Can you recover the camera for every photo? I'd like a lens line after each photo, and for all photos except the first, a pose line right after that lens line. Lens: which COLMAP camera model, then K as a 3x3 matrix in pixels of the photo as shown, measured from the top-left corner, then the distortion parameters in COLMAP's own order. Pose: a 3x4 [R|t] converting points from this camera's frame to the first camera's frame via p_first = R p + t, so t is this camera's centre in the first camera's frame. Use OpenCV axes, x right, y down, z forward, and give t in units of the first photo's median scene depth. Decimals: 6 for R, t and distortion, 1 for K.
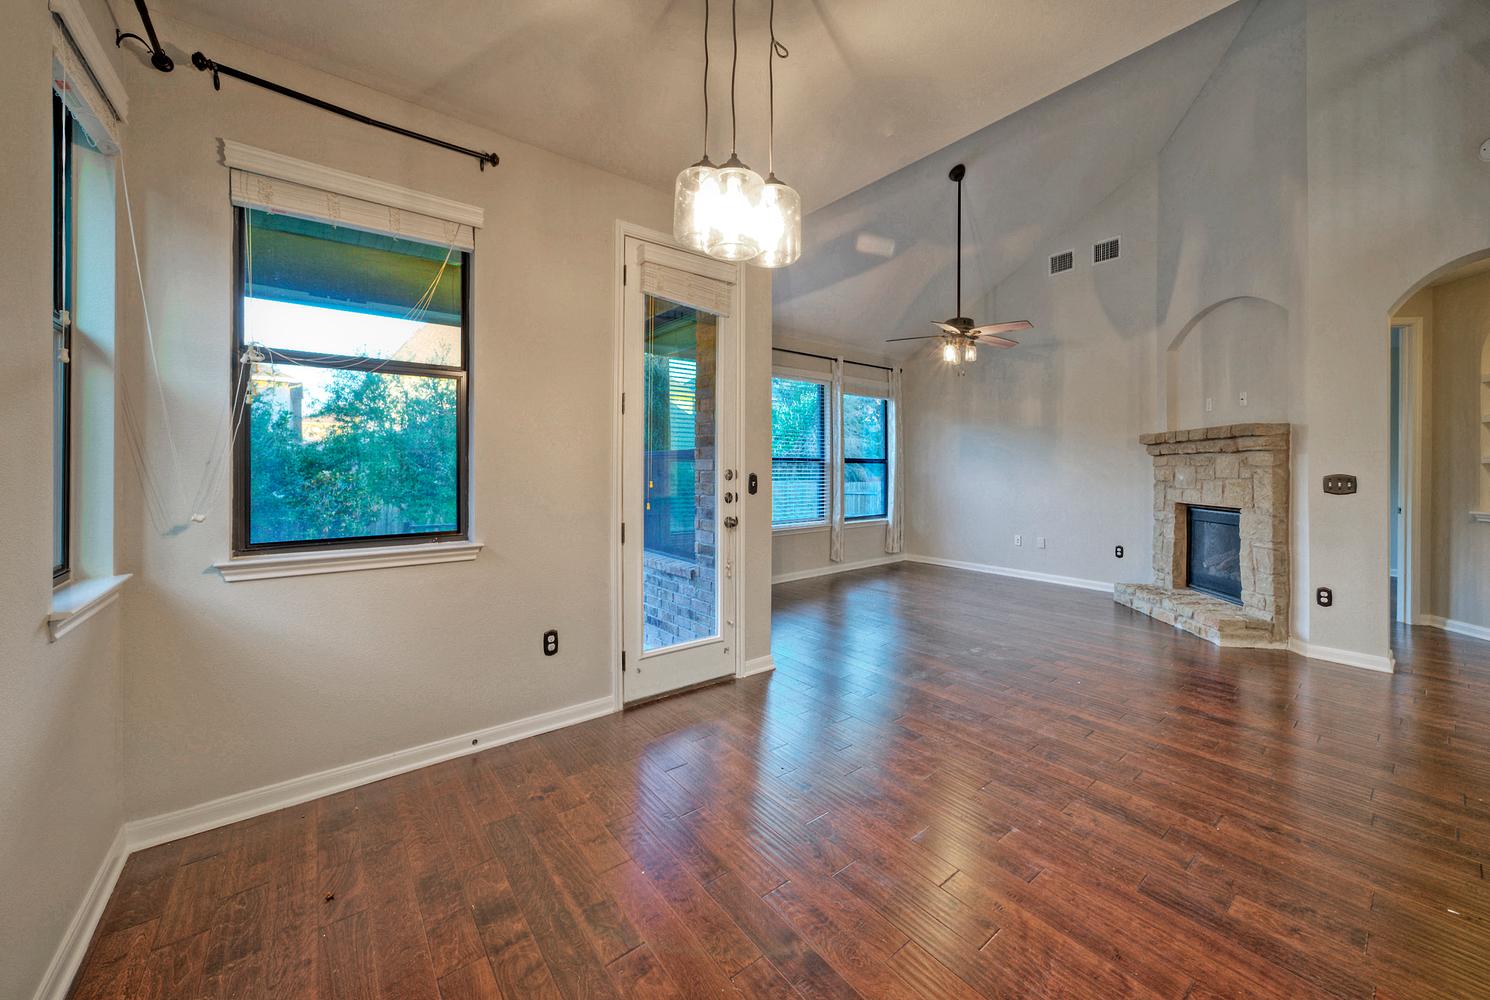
lens RADIAL K [[547.1, 0, 709.9], [0, 547.1, 463.9], [0, 0, 1]] dist [-0.012960, 0.003216]
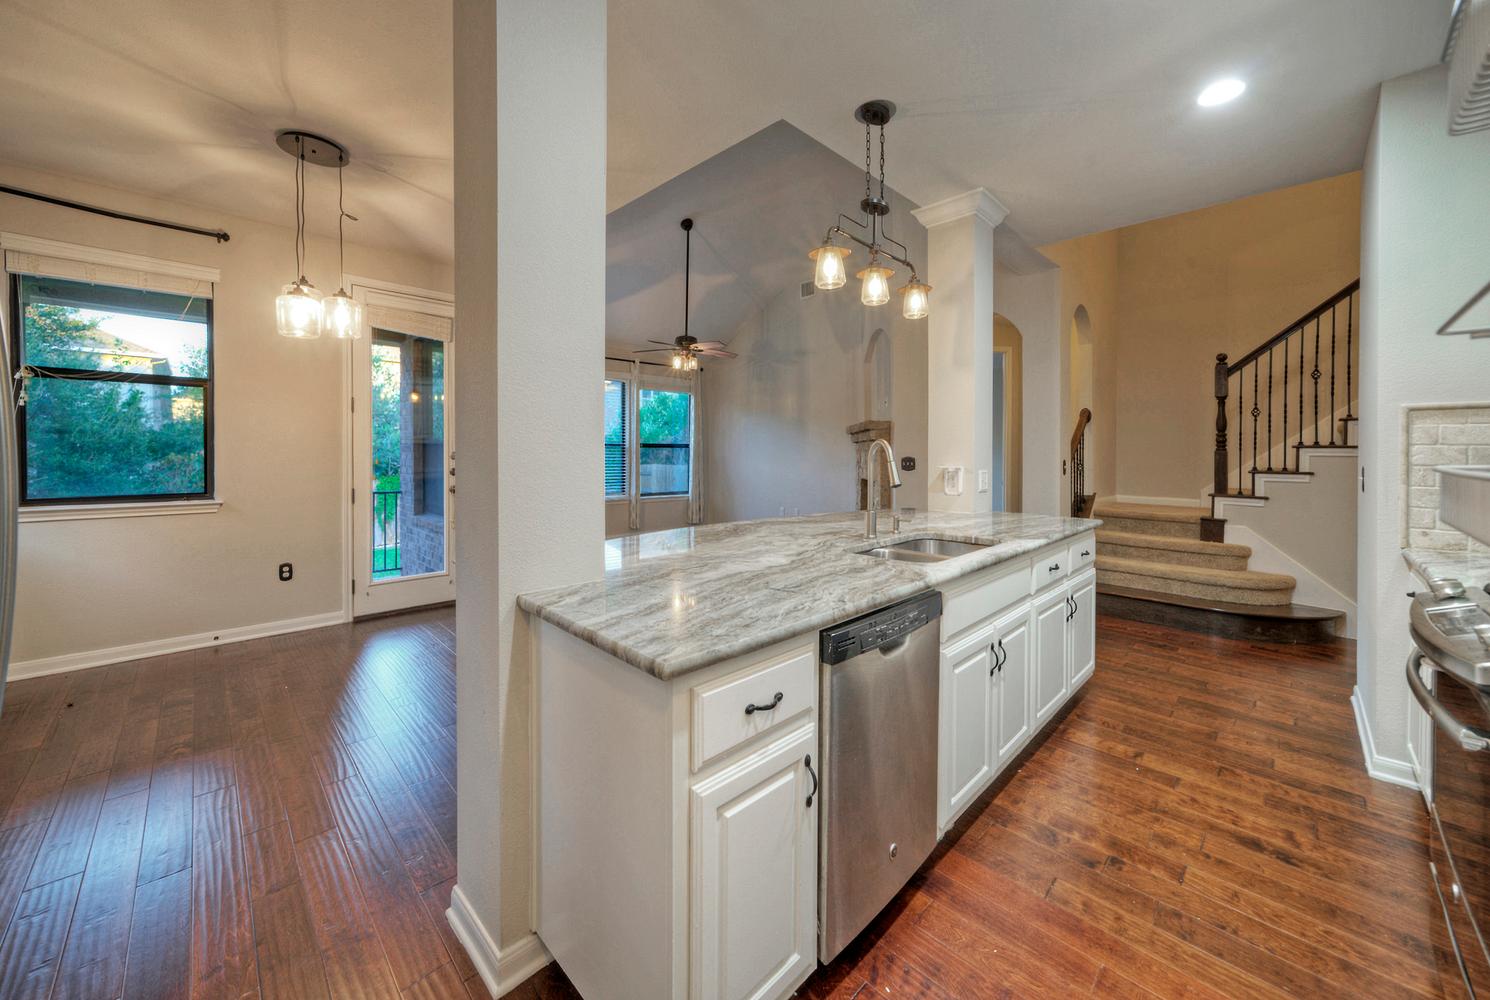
lens RADIAL K [[547.1, 0, 718.0], [0, 547.1, 454.4], [0, 0, 1]] dist [-0.012960, 0.003216]
pose [[0.991095, 0.004246, 0.133091, 0.443474], [-0.005801, 0.999919, 0.011304, -0.000747], [-0.133032, -0.011975, 0.991039, -0.382847]]
